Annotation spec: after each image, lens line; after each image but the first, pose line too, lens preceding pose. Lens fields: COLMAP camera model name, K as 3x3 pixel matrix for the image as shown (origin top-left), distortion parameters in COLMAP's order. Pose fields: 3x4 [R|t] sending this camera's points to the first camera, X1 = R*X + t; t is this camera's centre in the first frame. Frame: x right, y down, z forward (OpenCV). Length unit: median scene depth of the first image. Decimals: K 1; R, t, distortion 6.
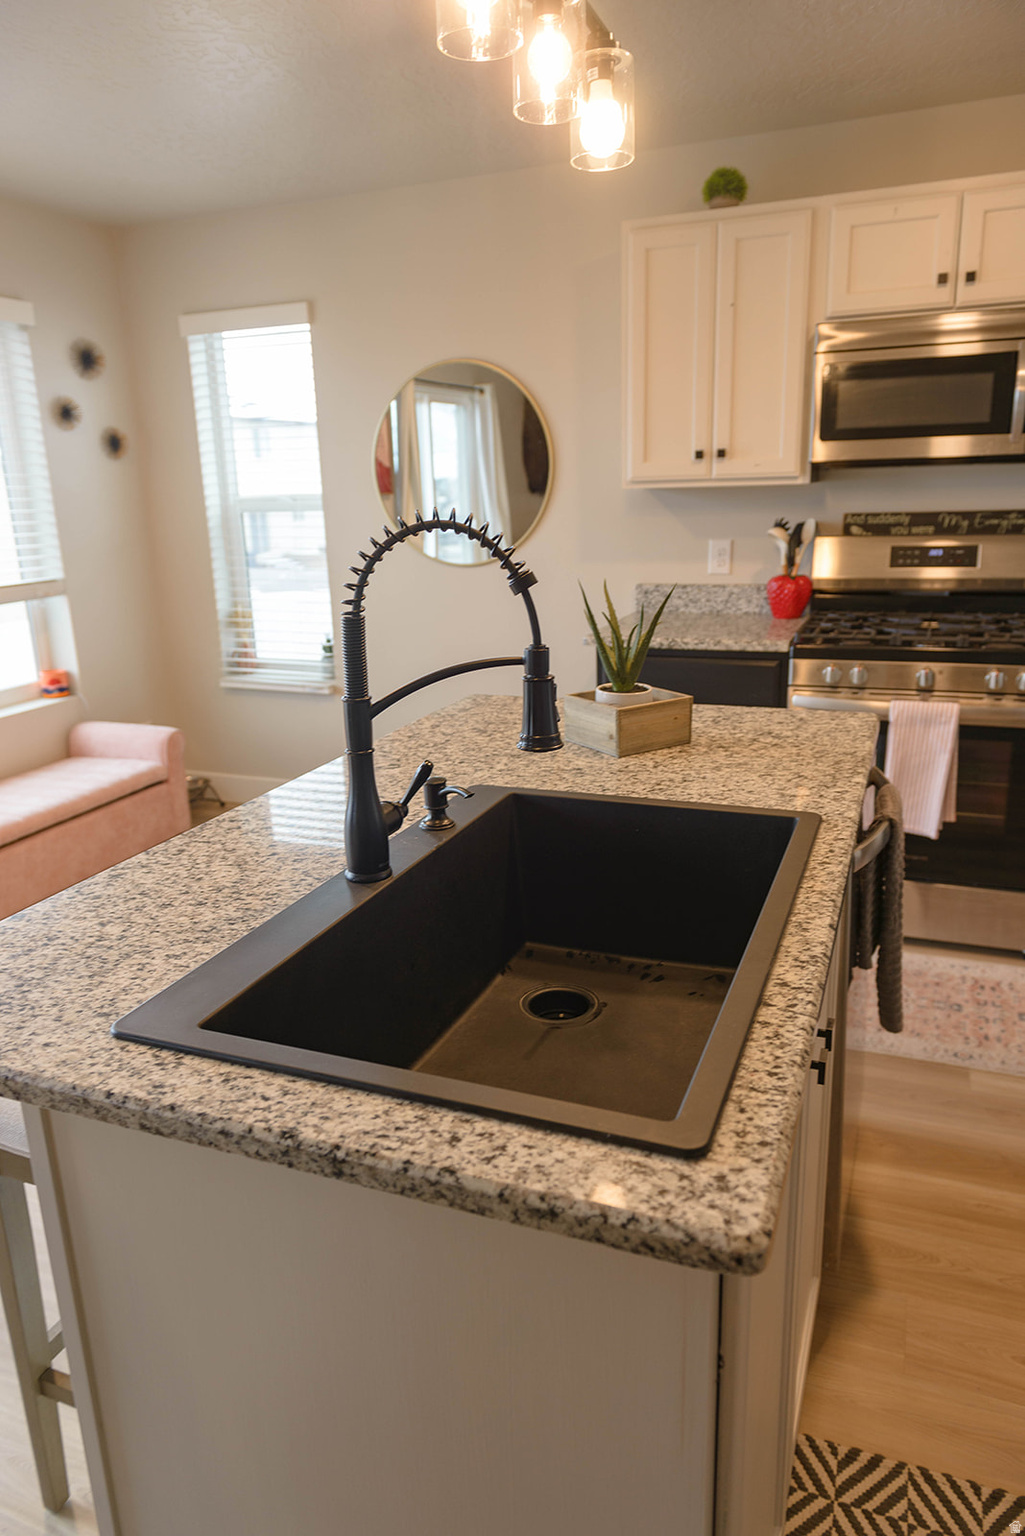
lens RADIAL K [[1029.2, 0, 509.4], [0, 1029.2, 771.9], [0, 0, 1]] dist [-0.001200, -0.001052]
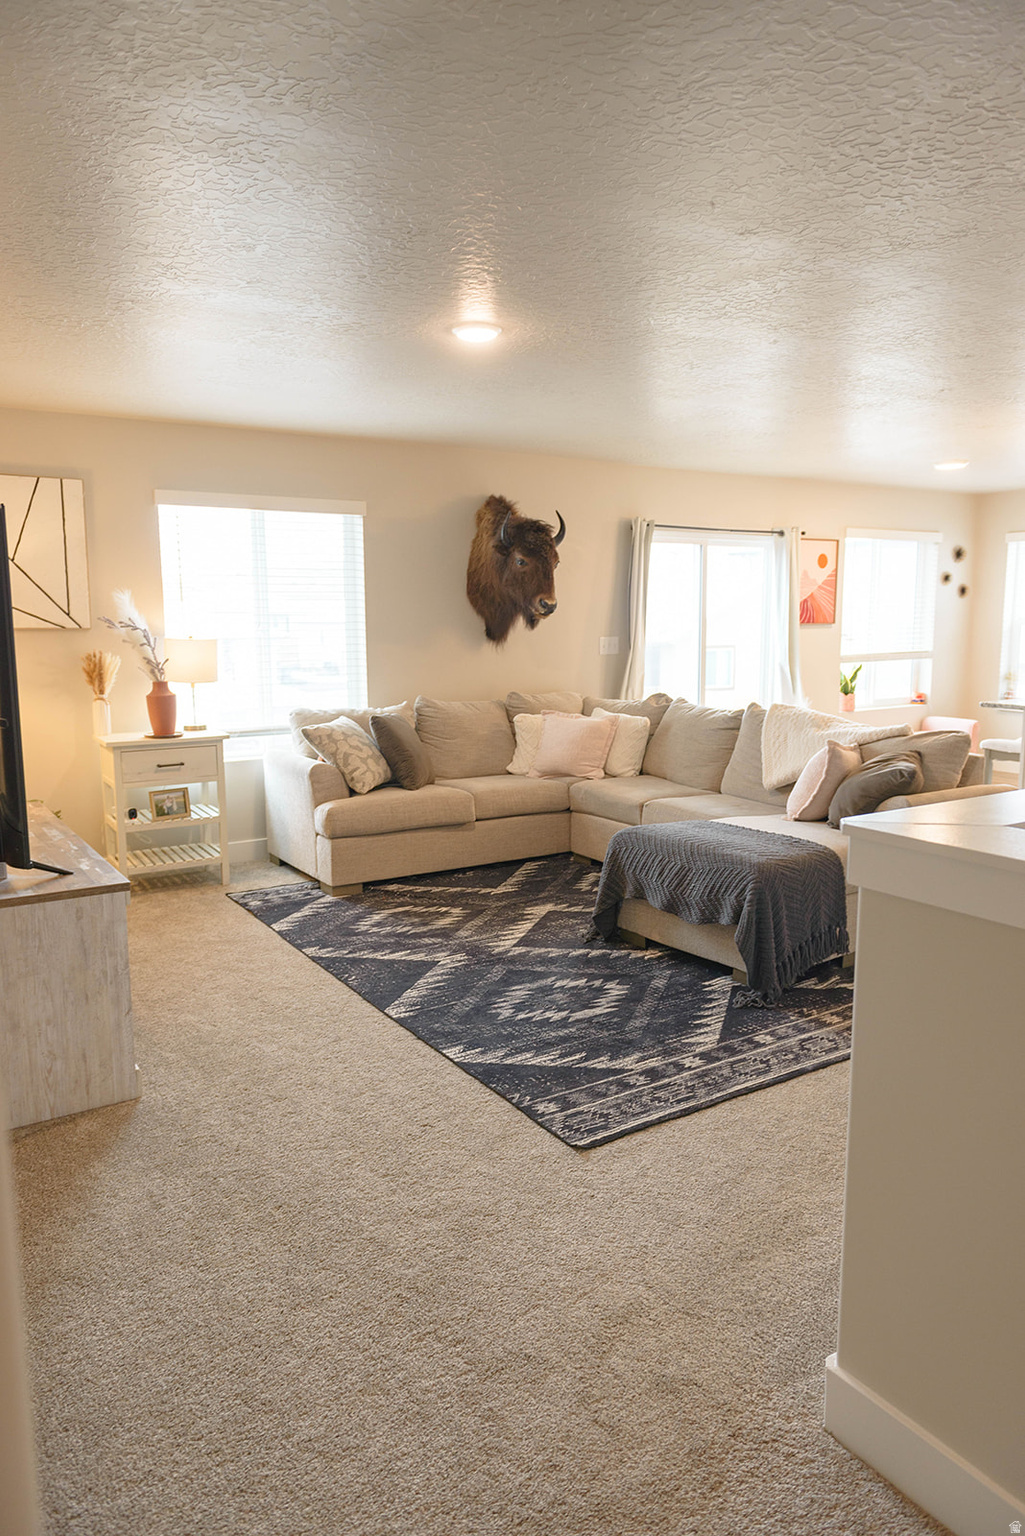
lens RADIAL K [[1025.9, 0, 508.9], [0, 1025.9, 770.5], [0, 0, 1]] dist [-0.001865, -0.002991]
pose [[0.805290, 0.113370, -0.581941, 0.173704], [-0.176048, 0.983001, -0.052114, 0.408450], [0.566140, 0.144416, 0.811560, -1.519842]]
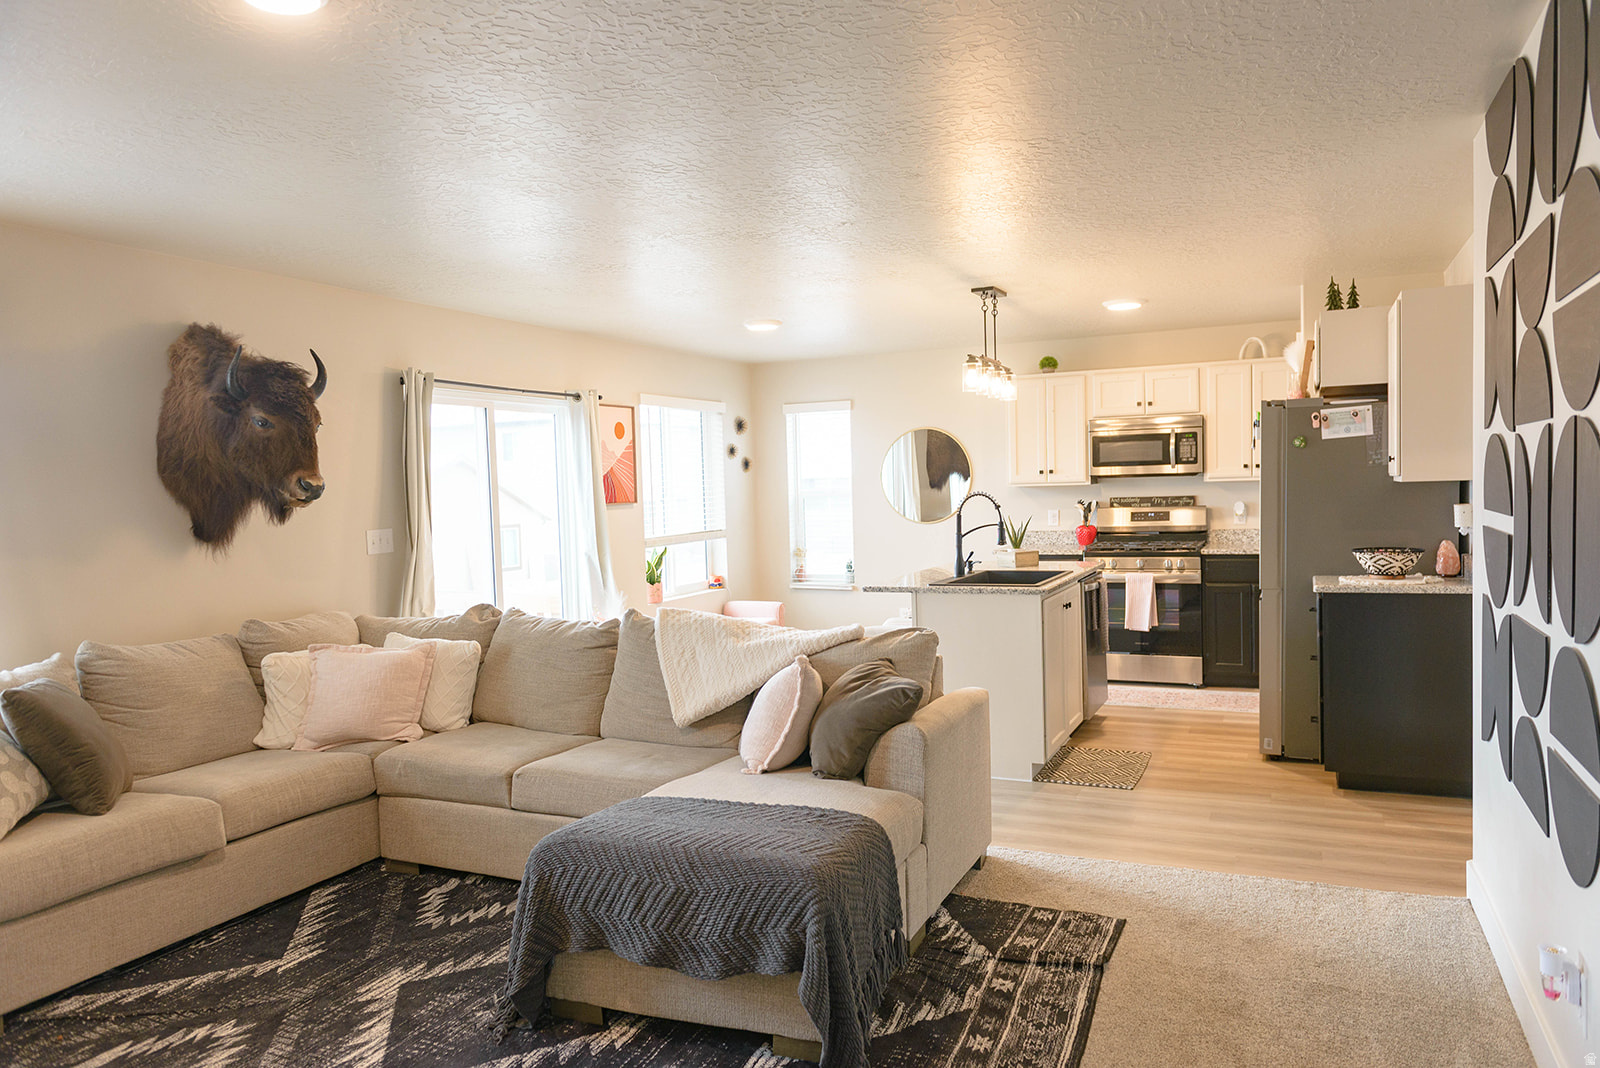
lens RADIAL K [[1072.1, 0, 804.2], [0, 1072.1, 538.0], [0, 0, 1]] dist [-0.001200, -0.001052]
pose [[0.998554, 0.003572, -0.053633, -0.201895], [-0.015171, 0.975952, -0.217456, 0.340706], [0.051566, 0.217955, 0.974596, -1.245198]]
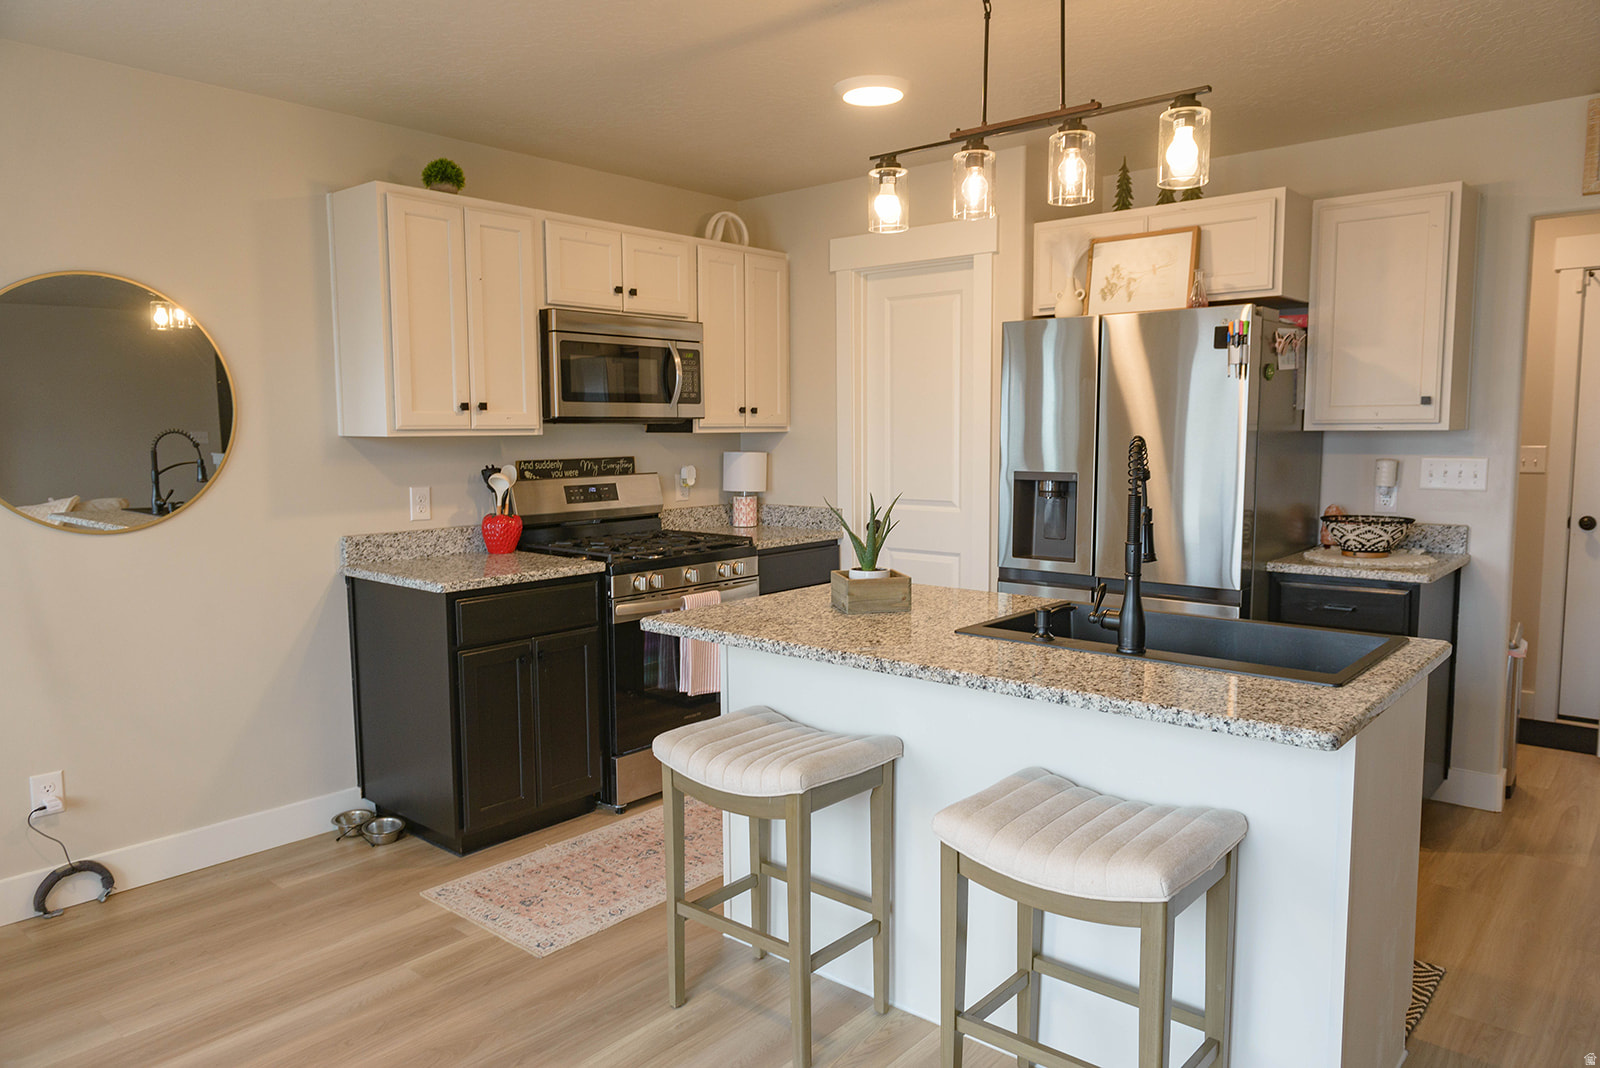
lens RADIAL K [[1072.1, 0, 804.2], [0, 1072.1, 538.0], [0, 0, 1]] dist [-0.001200, -0.001052]
pose [[0.326434, -0.069978, 0.942626, -0.729133], [0.249785, 0.968191, -0.014626, -0.070128], [-0.911618, 0.240228, 0.333530, 0.330562]]
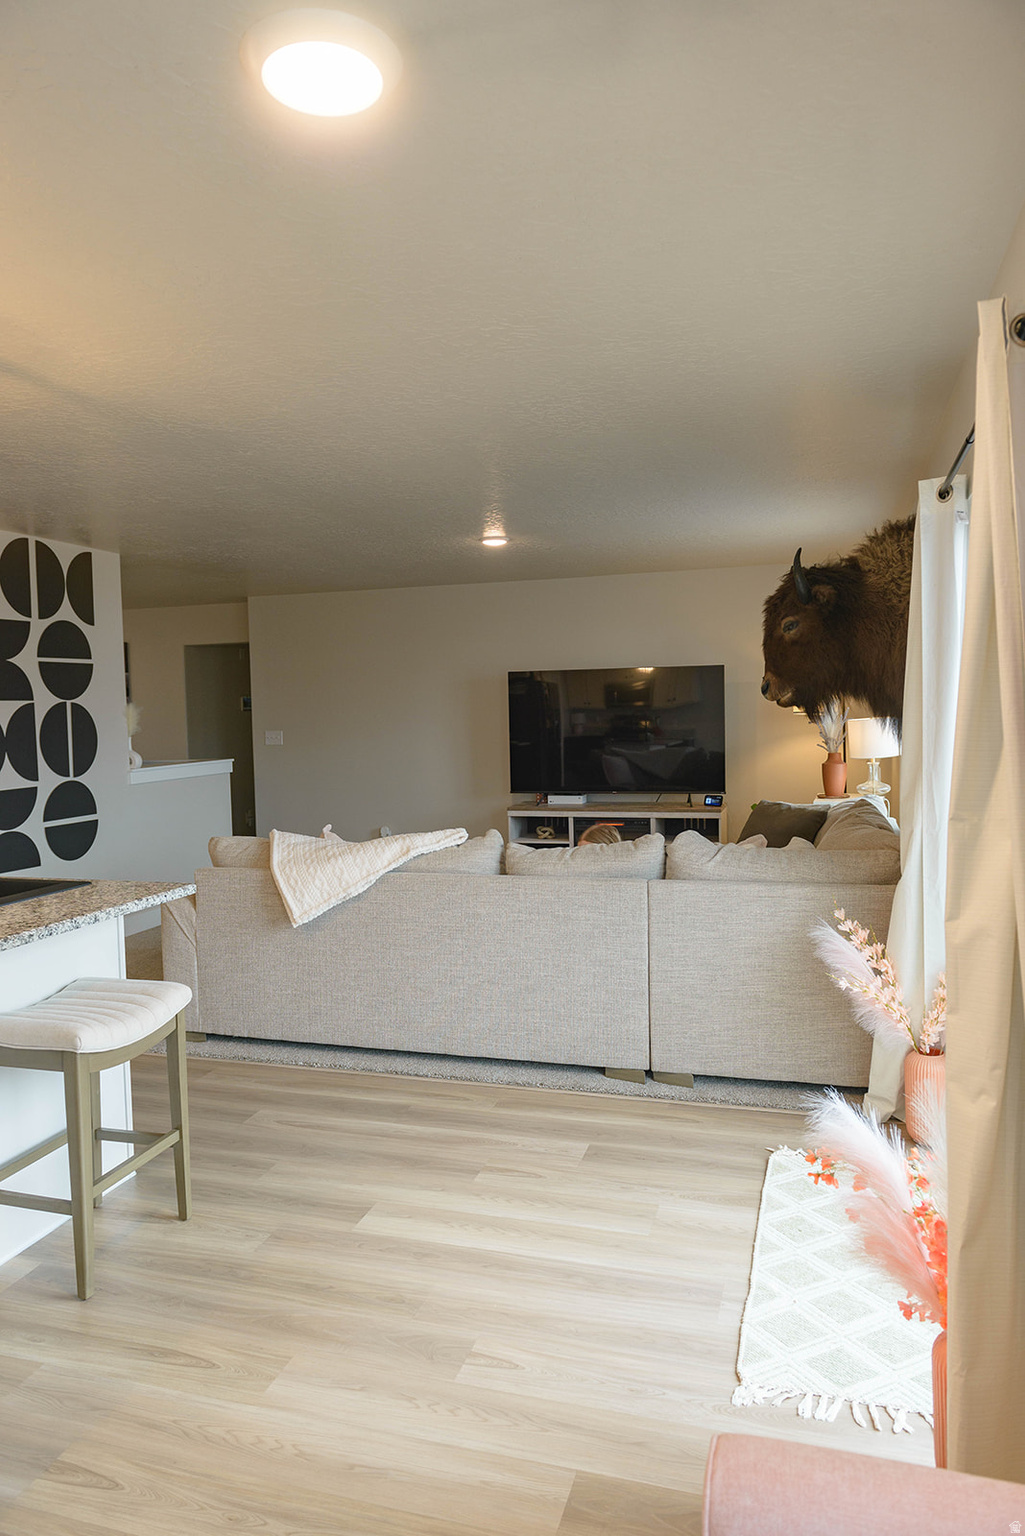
lens RADIAL K [[1029.2, 0, 509.4], [0, 1029.2, 771.9], [0, 0, 1]] dist [-0.001200, -0.001052]
pose [[-0.995985, 0.057171, -0.068888, -0.418858], [0.031694, 0.944866, 0.325919, -0.311306], [0.083723, 0.322427, -0.942884, 1.141928]]
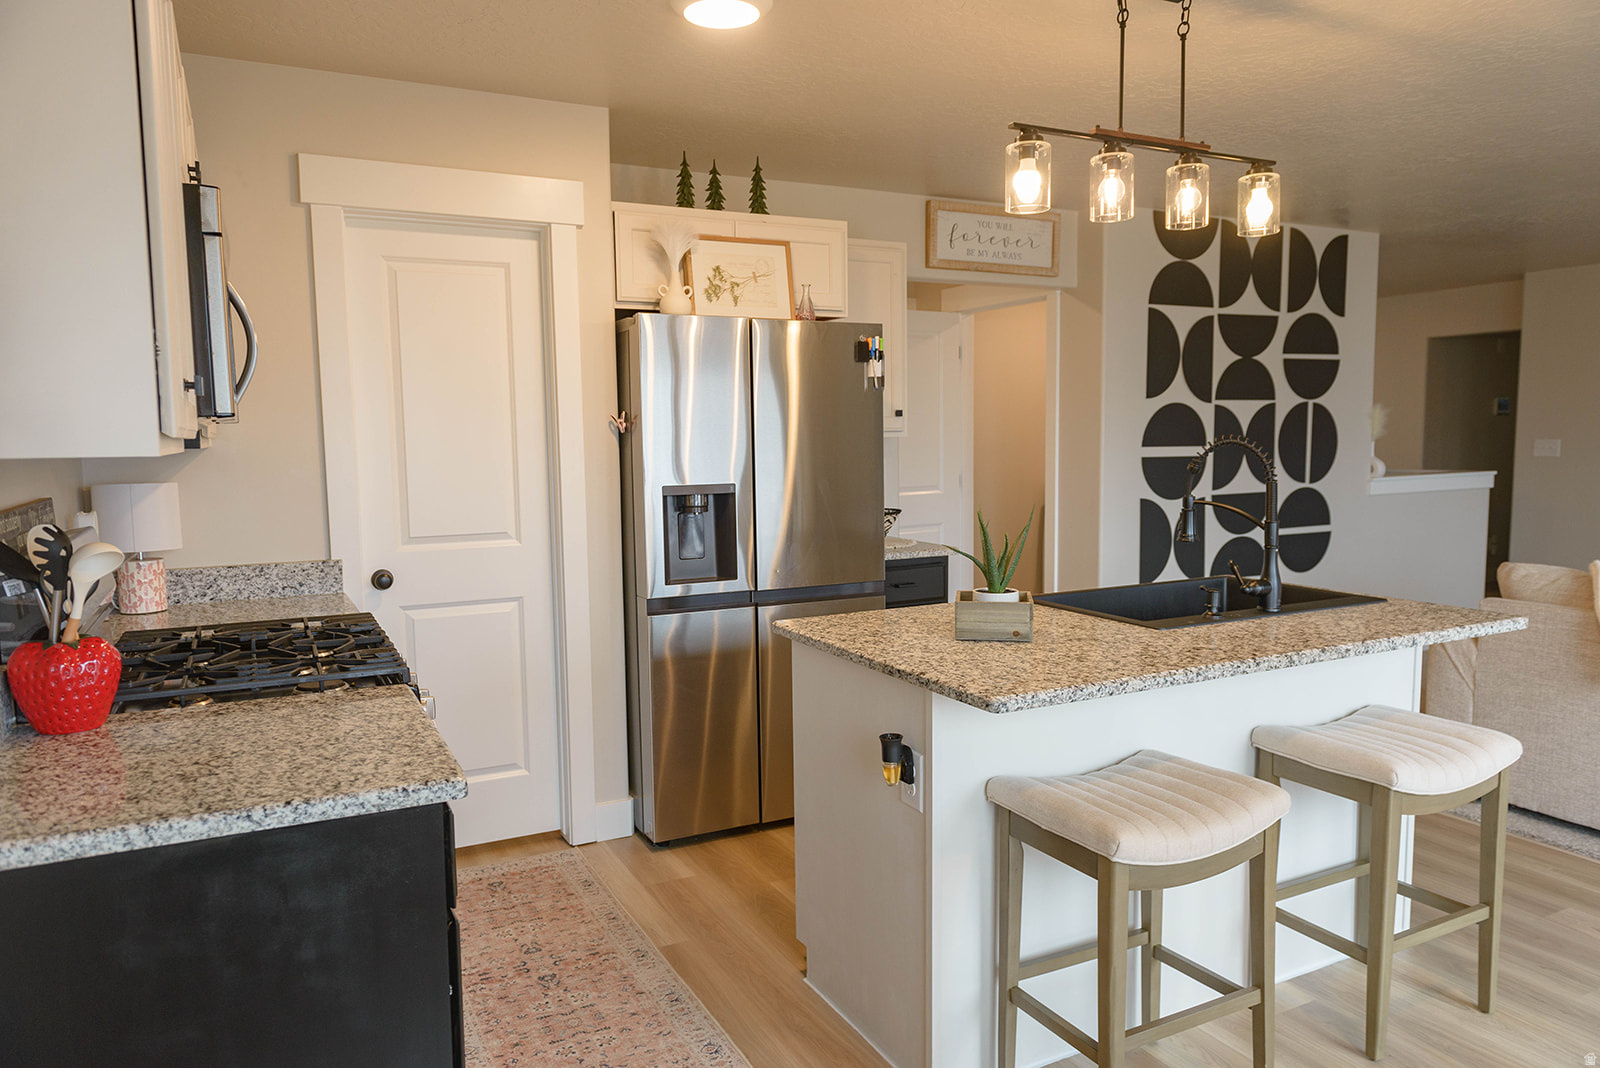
lens RADIAL K [[1072.1, 0, 804.2], [0, 1072.1, 538.0], [0, 0, 1]] dist [-0.001200, -0.001052]
pose [[-0.748014, -0.024296, 0.663238, -0.320406], [0.211874, 0.938297, 0.273328, -0.304992], [-0.628955, 0.344977, -0.696712, 1.138679]]
